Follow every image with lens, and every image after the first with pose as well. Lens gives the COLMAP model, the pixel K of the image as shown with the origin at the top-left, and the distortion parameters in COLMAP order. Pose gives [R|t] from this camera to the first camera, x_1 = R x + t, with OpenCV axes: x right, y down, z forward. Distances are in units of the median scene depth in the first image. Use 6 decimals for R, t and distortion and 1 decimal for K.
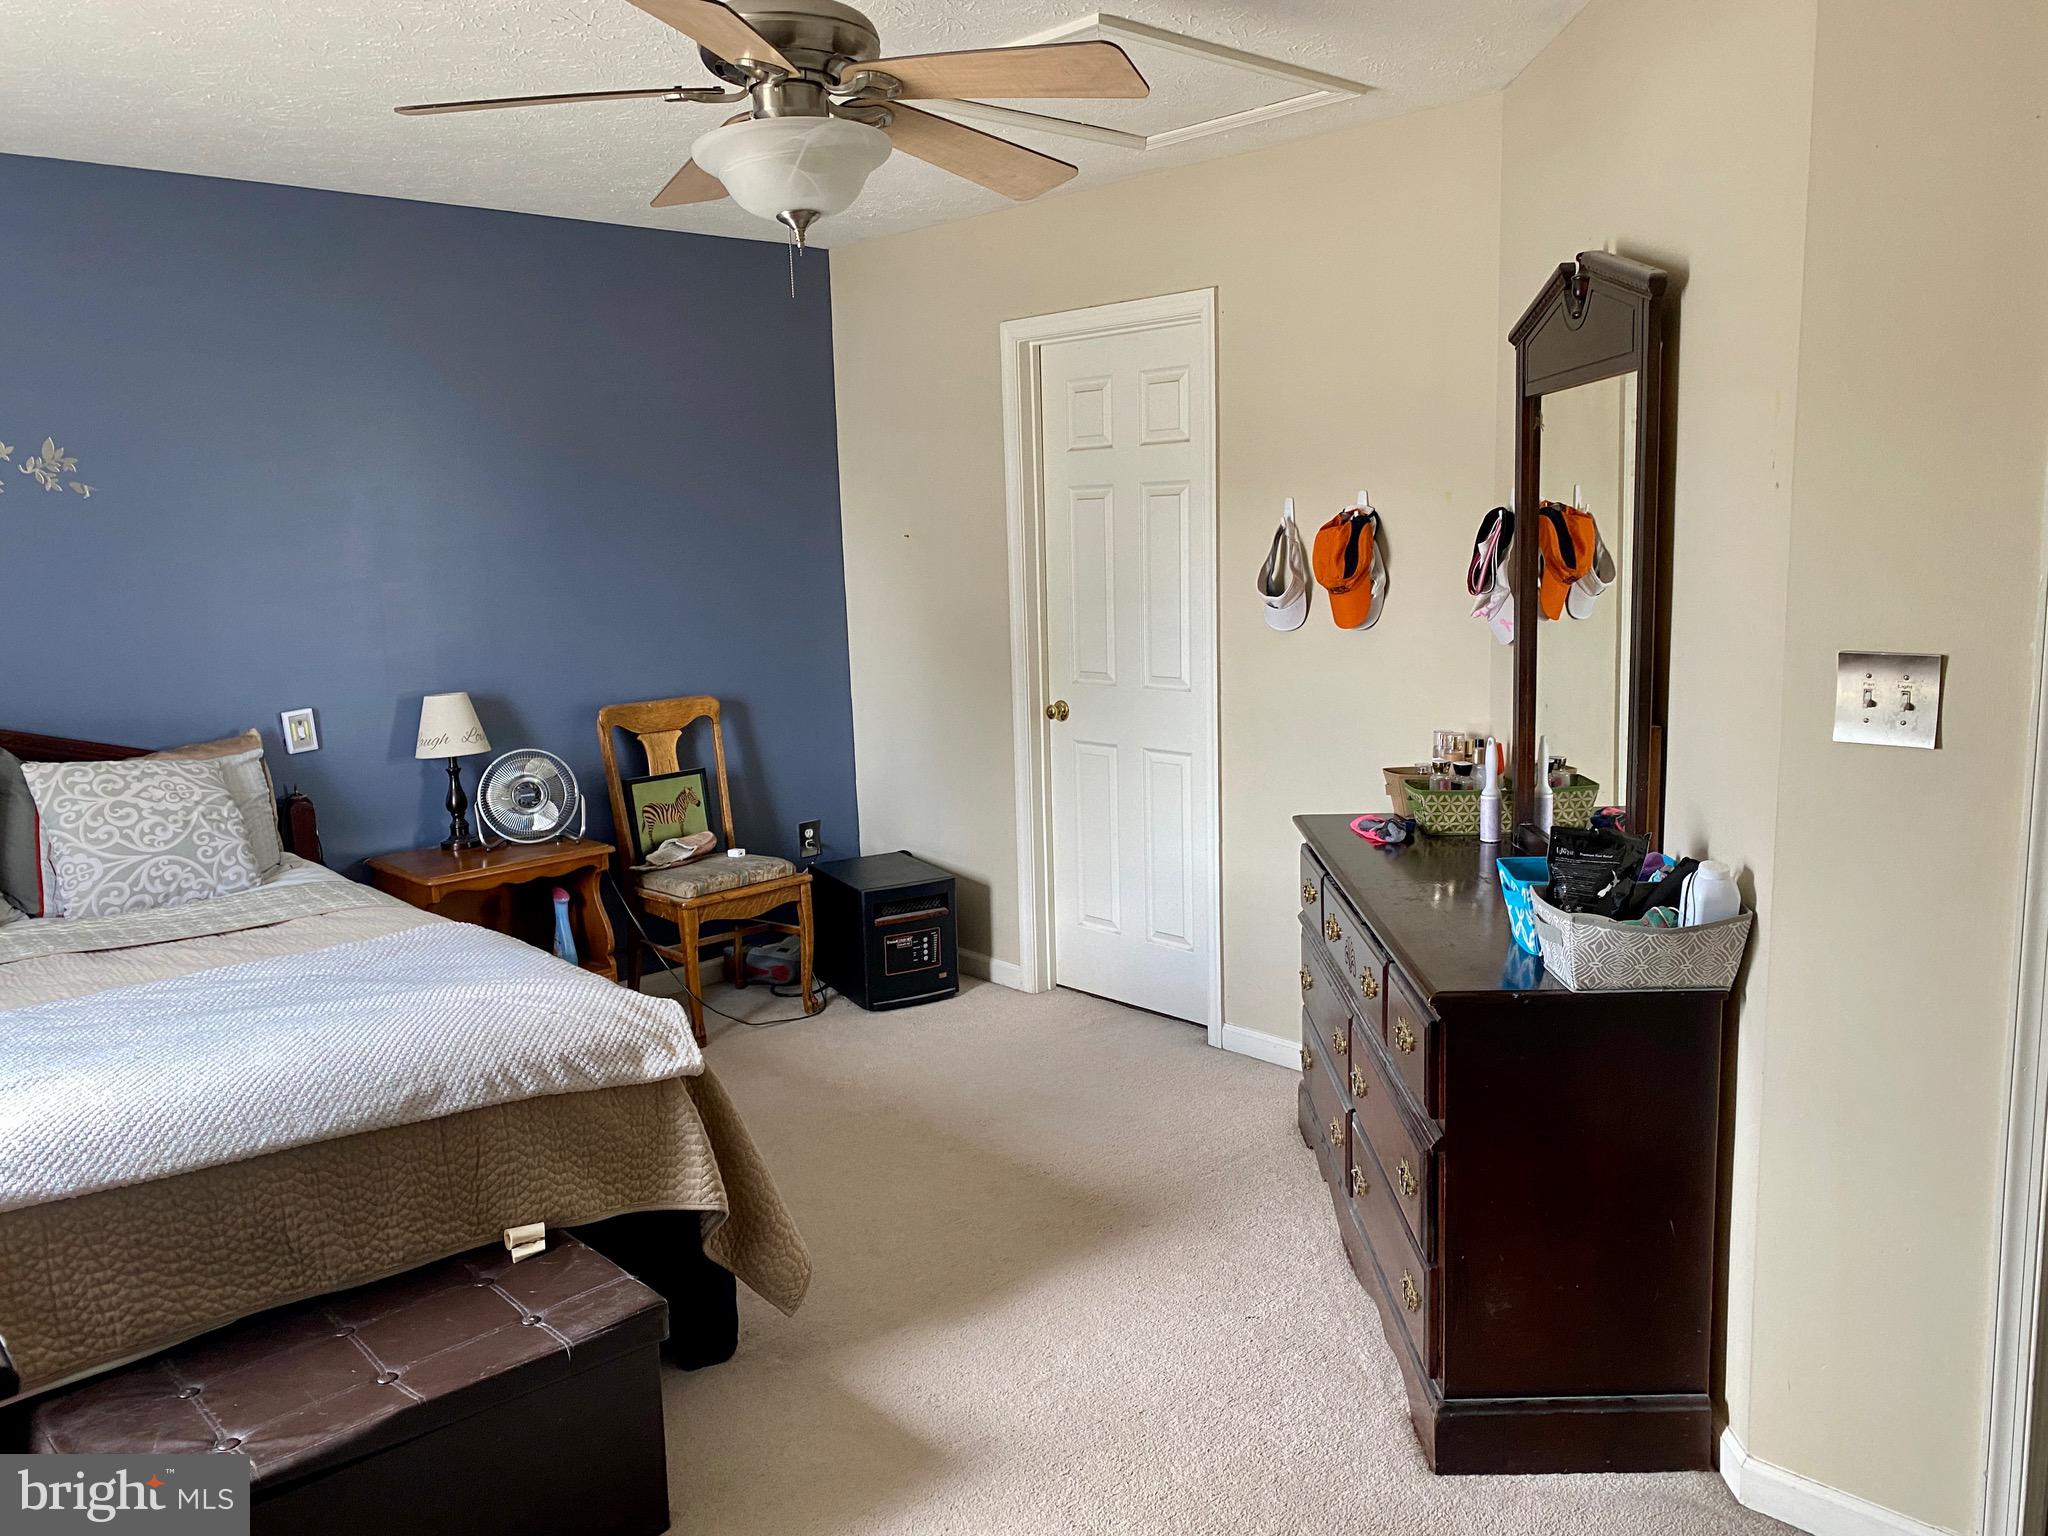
lens RADIAL K [[1543.5, 0, 1020.9], [0, 1543.5, 768.8], [0, 0, 1]] dist [0.059908, -0.074717]
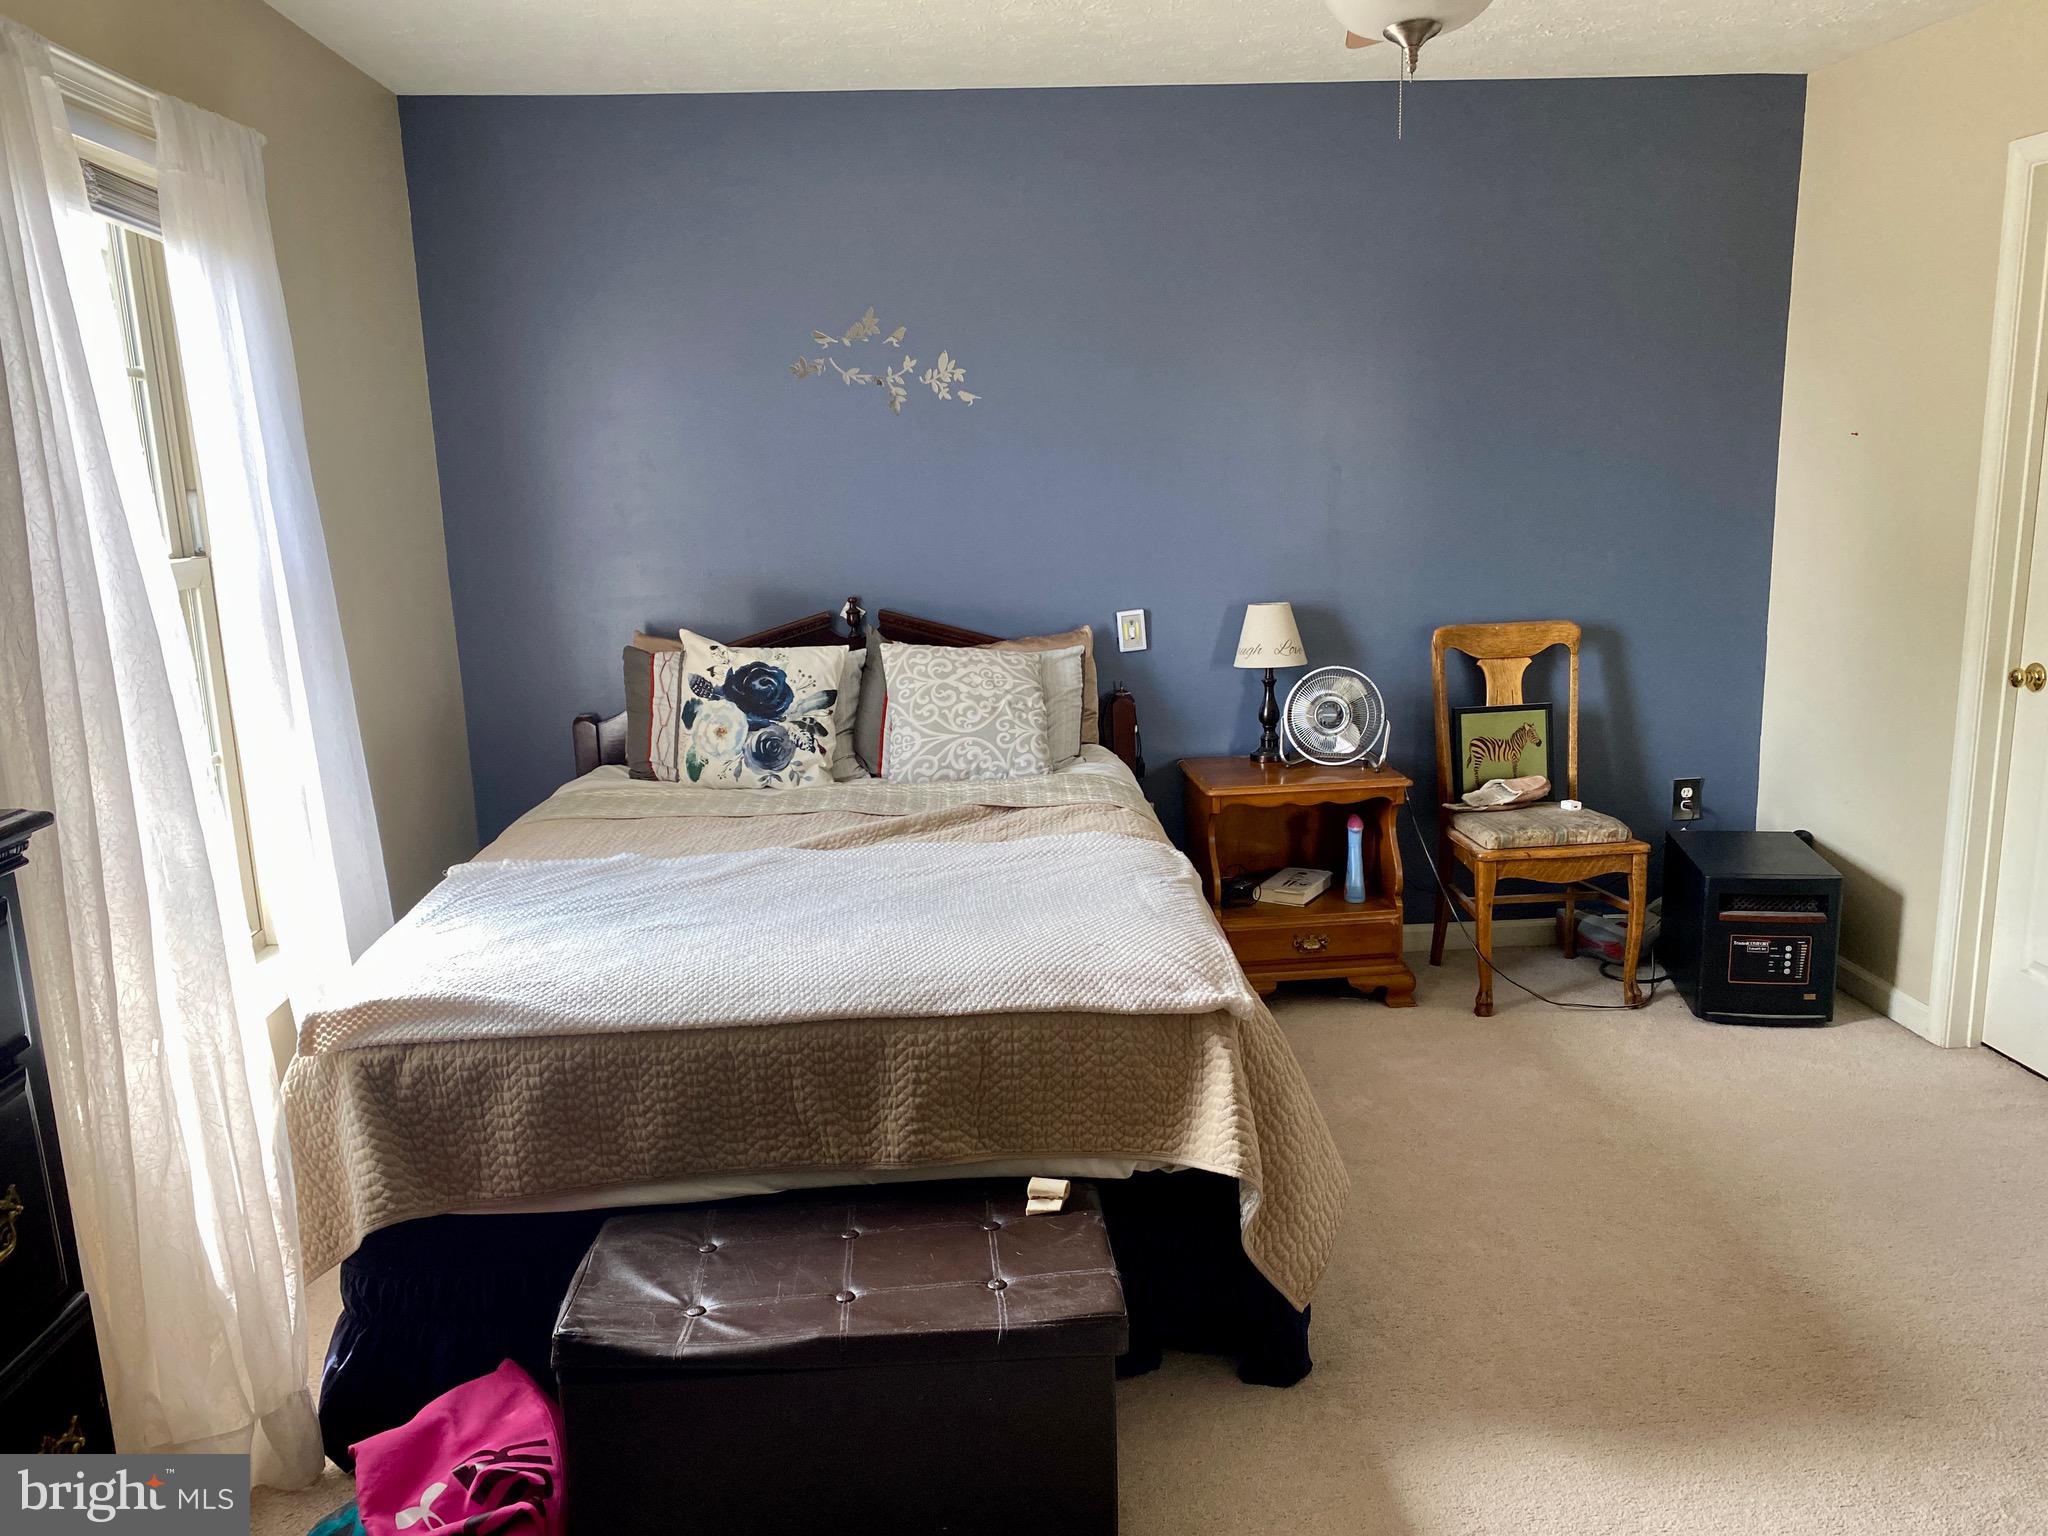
lens RADIAL K [[1543.5, 0, 1035.2], [0, 1543.5, 757.5], [0, 0, 1]] dist [0.059908, -0.074717]
pose [[0.781893, 0.126850, -0.610371, 0.120733], [-0.090964, 0.991815, 0.089596, -0.025179], [0.616741, -0.014533, 0.787032, 0.140380]]
